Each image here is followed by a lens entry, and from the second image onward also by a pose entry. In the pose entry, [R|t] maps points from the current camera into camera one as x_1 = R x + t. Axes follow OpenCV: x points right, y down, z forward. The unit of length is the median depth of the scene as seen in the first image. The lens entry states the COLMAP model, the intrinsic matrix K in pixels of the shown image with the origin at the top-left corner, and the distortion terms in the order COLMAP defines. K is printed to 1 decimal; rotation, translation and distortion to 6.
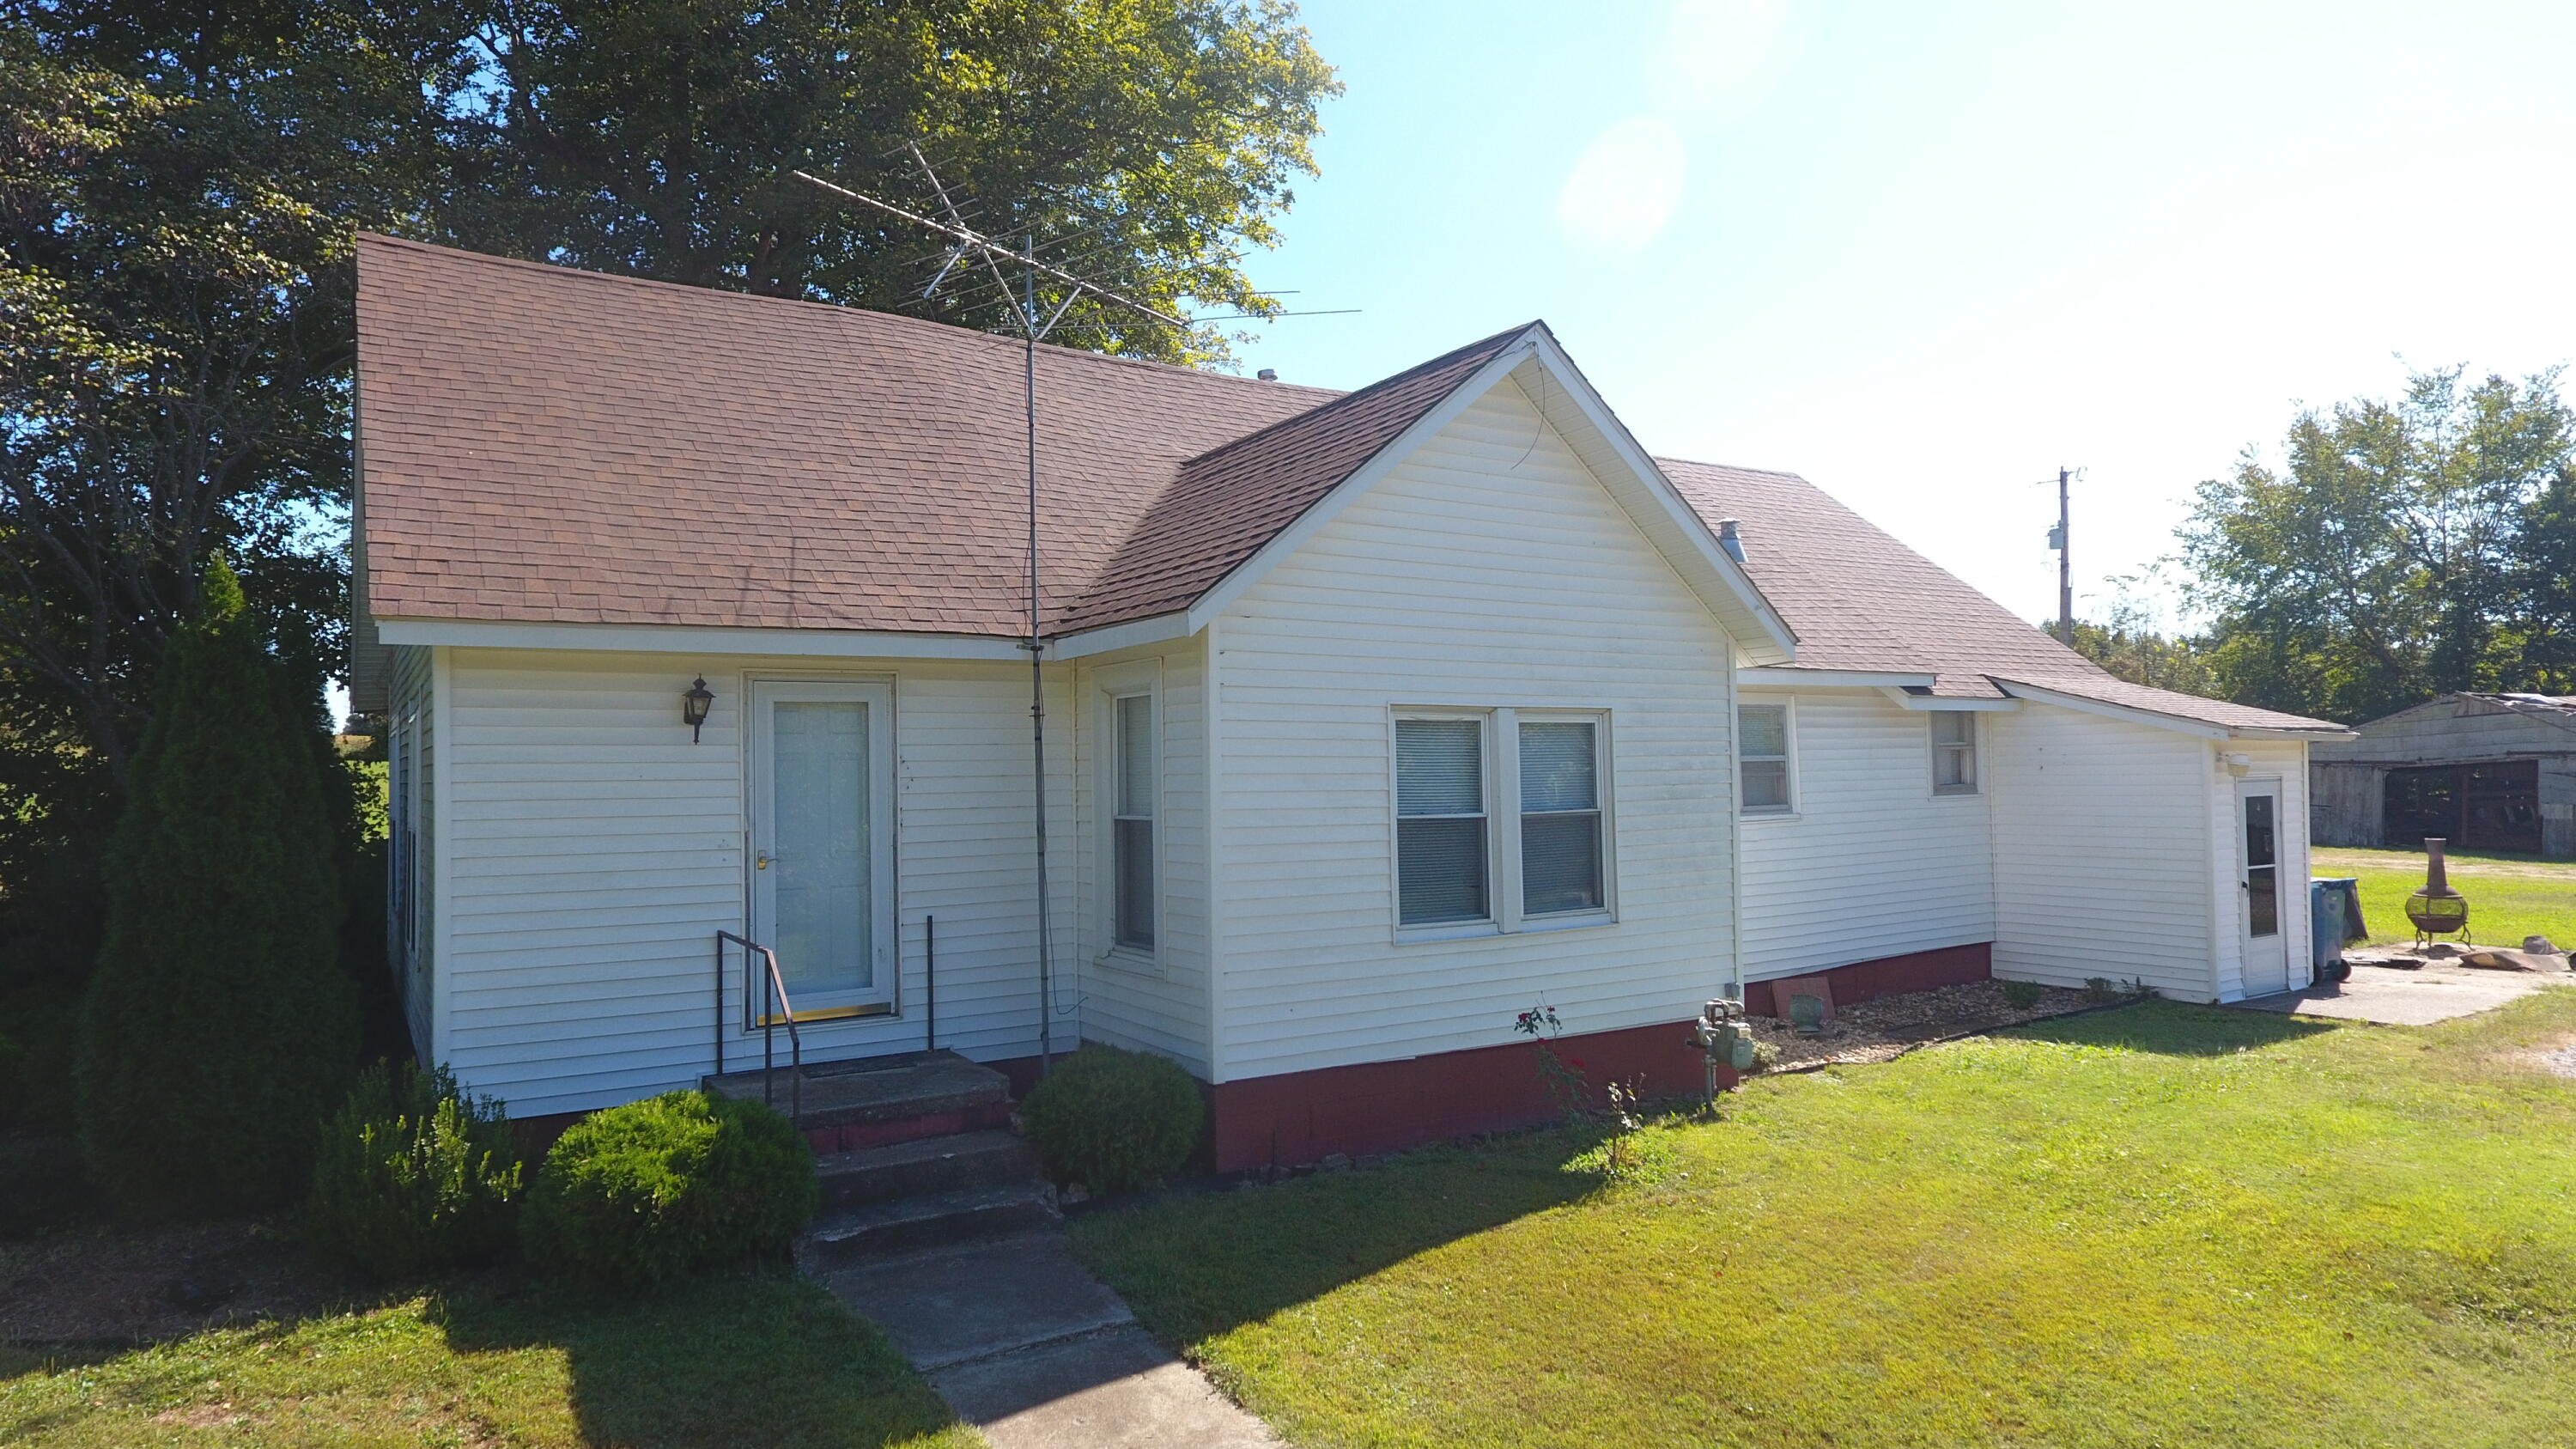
lens RADIAL K [[1497.8, 0, 1289.9], [0, 1497.8, 735.8], [0, 0, 1]] dist [-0.003551, -0.002632]
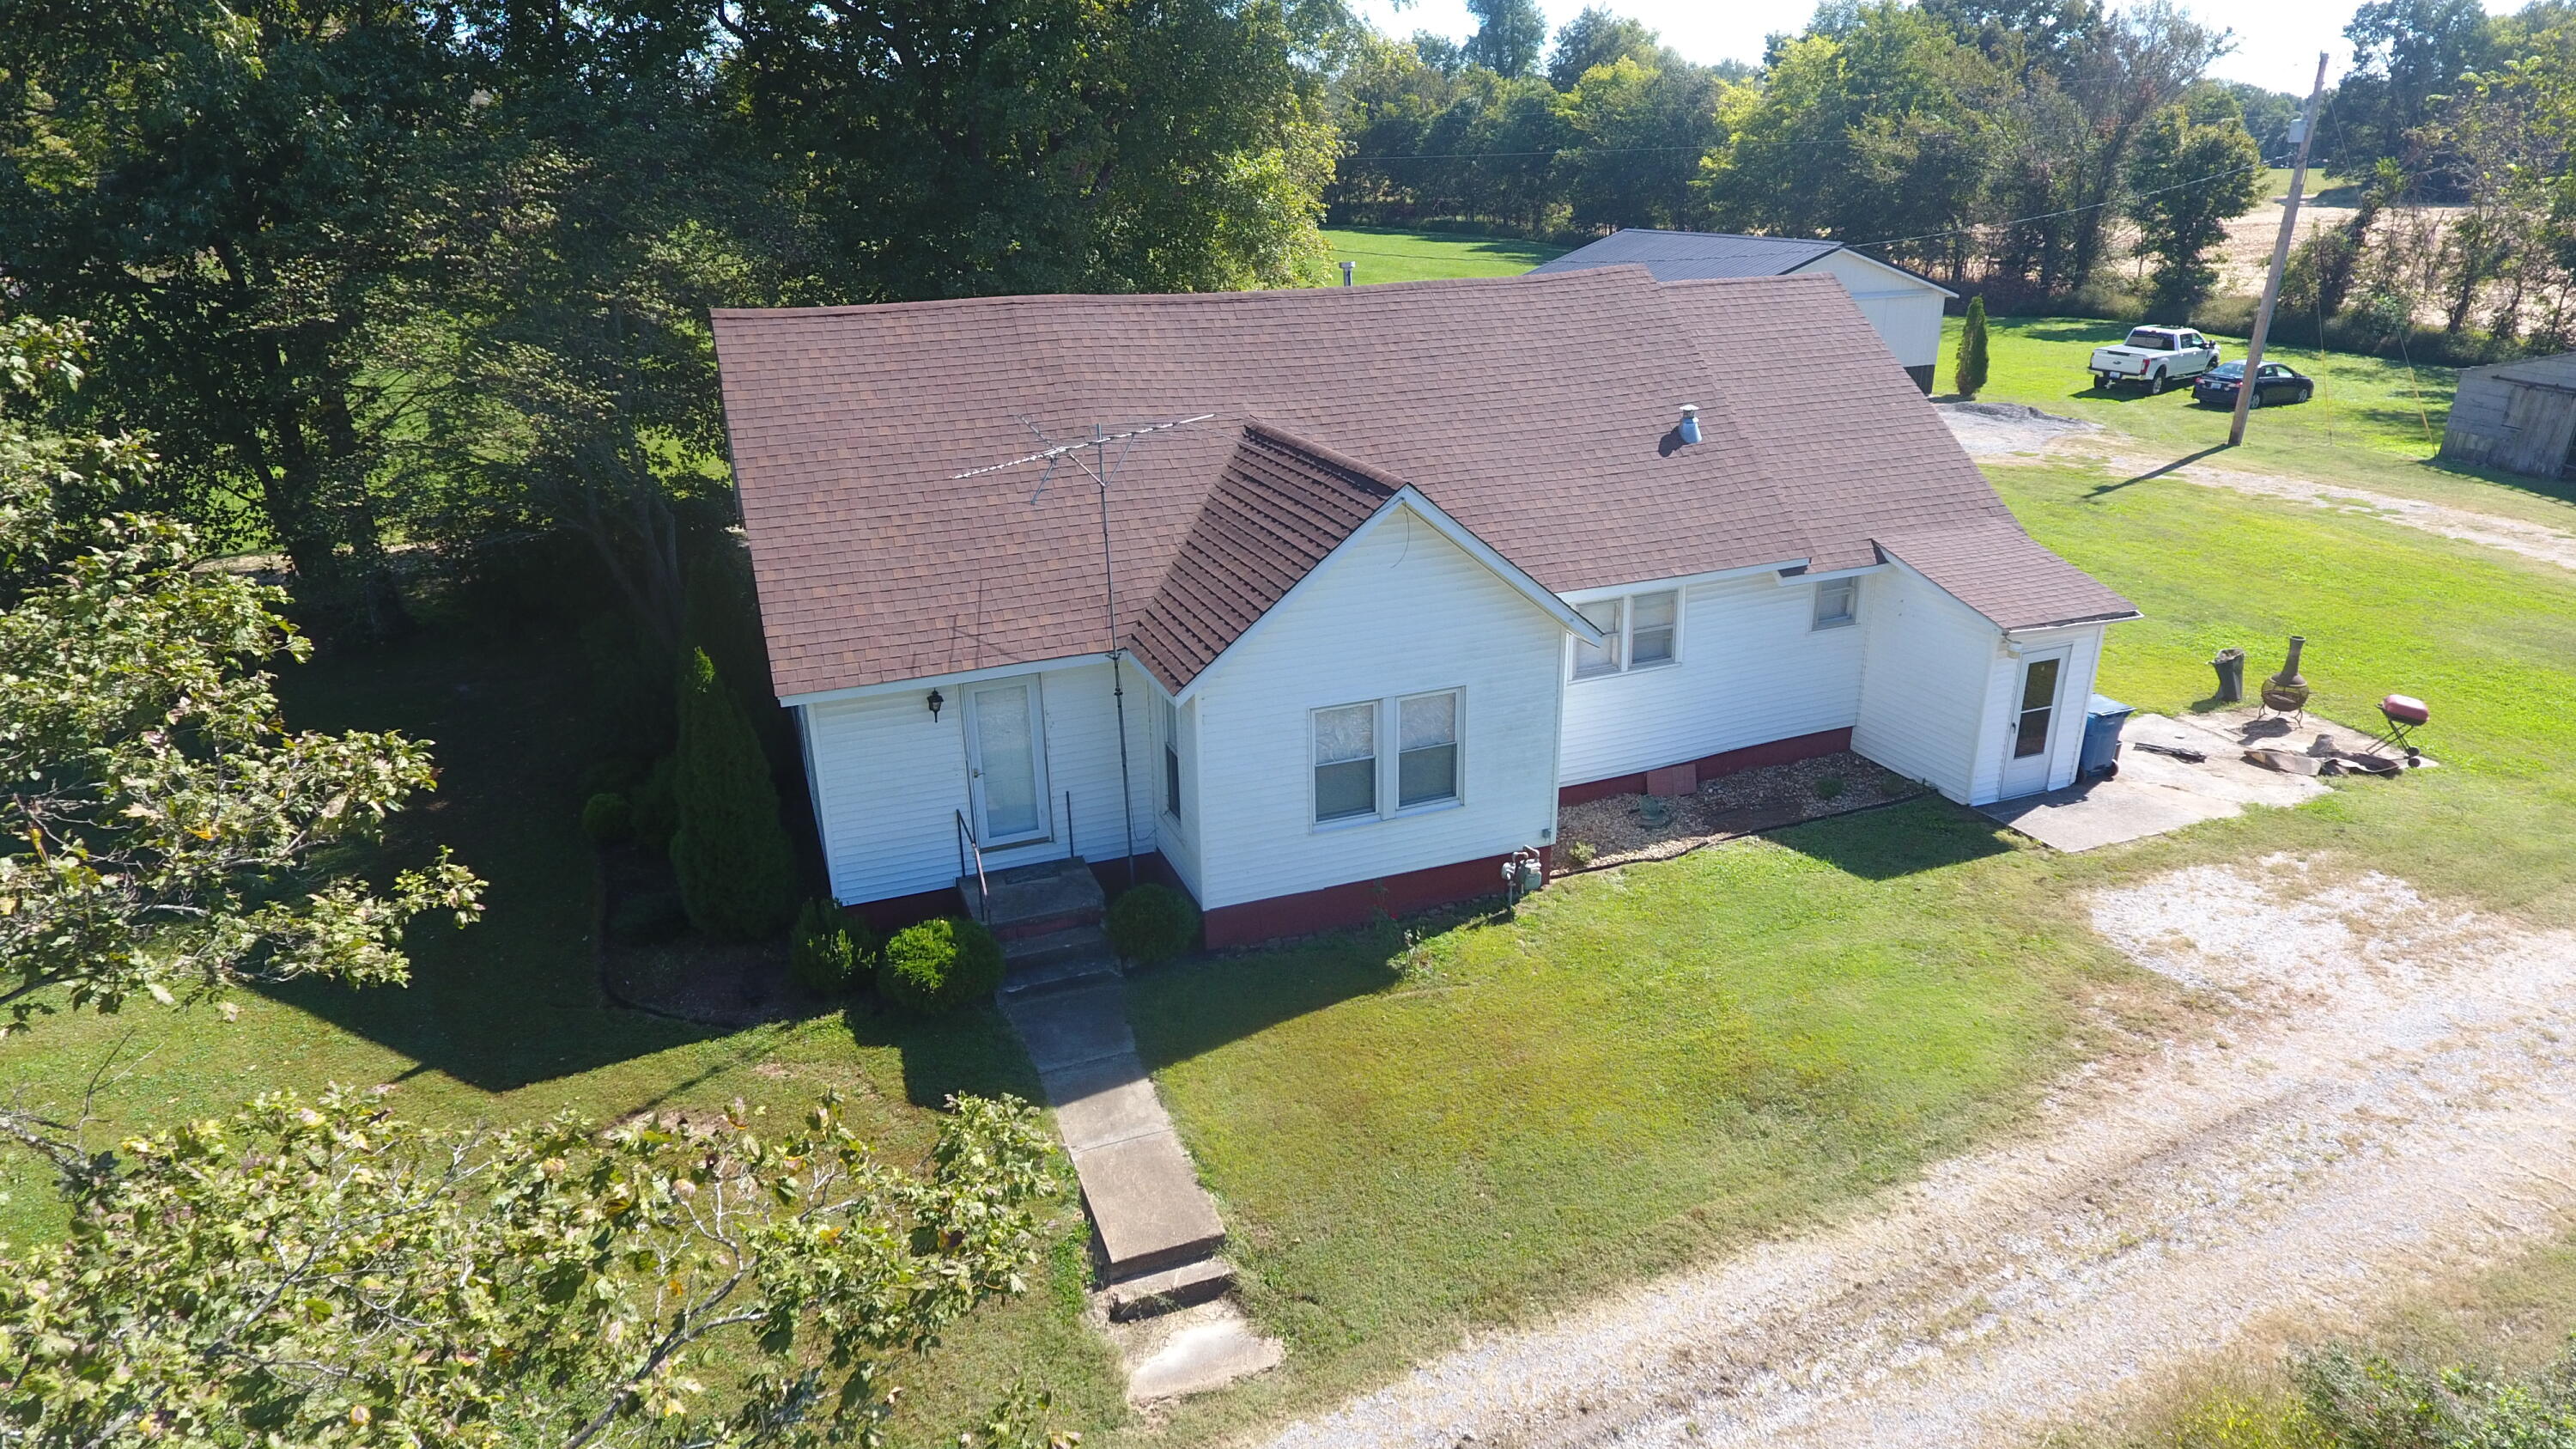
lens RADIAL K [[1497.8, 0, 1291.1], [0, 1497.8, 723.9], [0, 0, 1]] dist [-0.003551, -0.002632]
pose [[0.981214, 0.067555, -0.180710, 0.361156], [0.005933, 0.925678, 0.378265, -0.662496], [0.192833, -0.372231, 0.907888, -0.592811]]
